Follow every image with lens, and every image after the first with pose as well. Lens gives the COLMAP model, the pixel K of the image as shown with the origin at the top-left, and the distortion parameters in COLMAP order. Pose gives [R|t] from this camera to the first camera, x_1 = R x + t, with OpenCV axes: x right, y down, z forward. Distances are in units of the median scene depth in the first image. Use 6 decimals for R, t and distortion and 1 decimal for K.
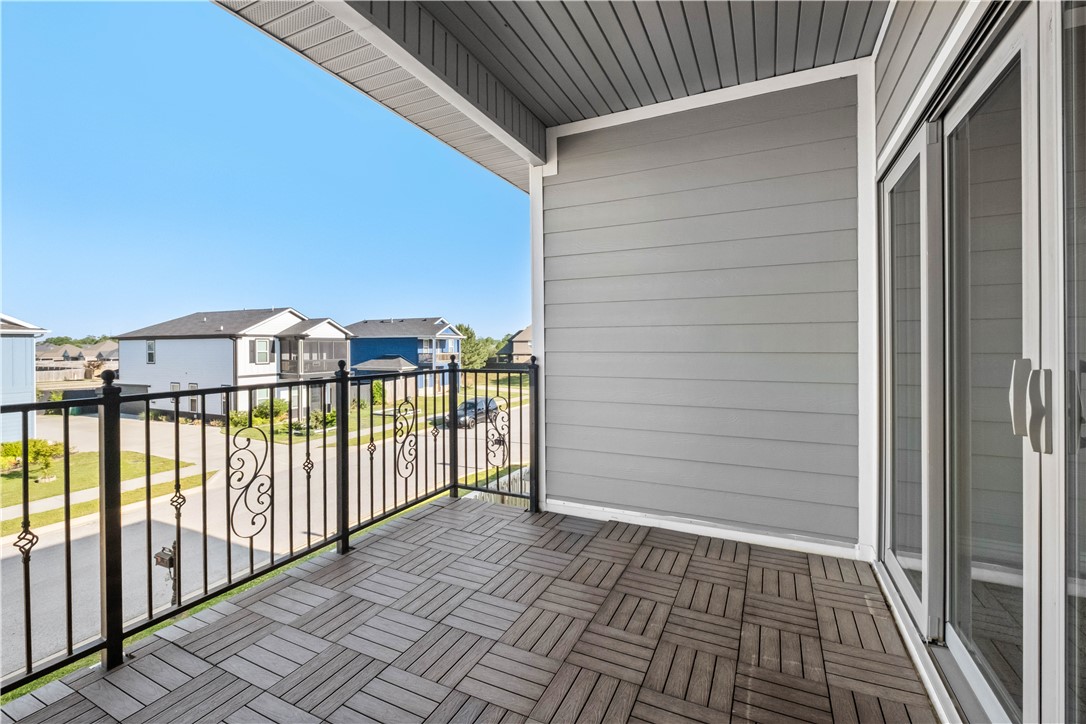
lens RADIAL K [[480.0, 0, 542.3], [0, 480.0, 358.0], [0, 0, 1]] dist [0.002625, -0.000683]
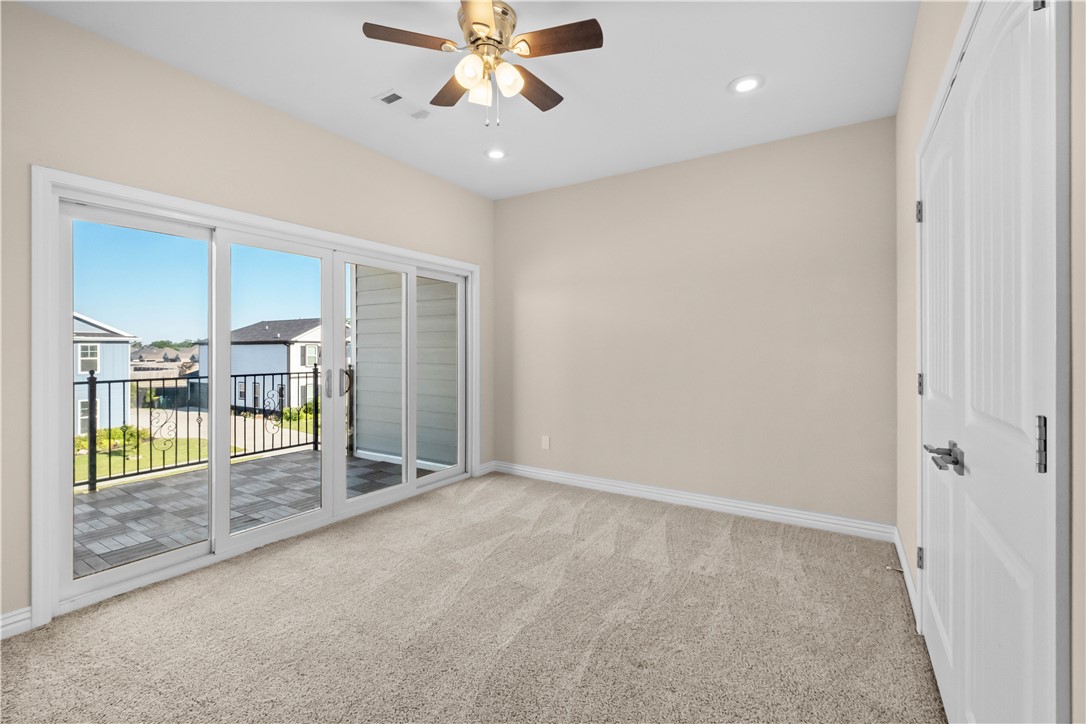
lens RADIAL K [[480.0, 0, 544.2], [0, 480.0, 366.8], [0, 0, 1]] dist [0.002625, -0.000683]
pose [[0.992981, 0.009172, -0.117921, 0.104415], [-0.008201, 0.999928, 0.008715, -0.001956], [0.117992, -0.007687, 0.992985, -0.071639]]
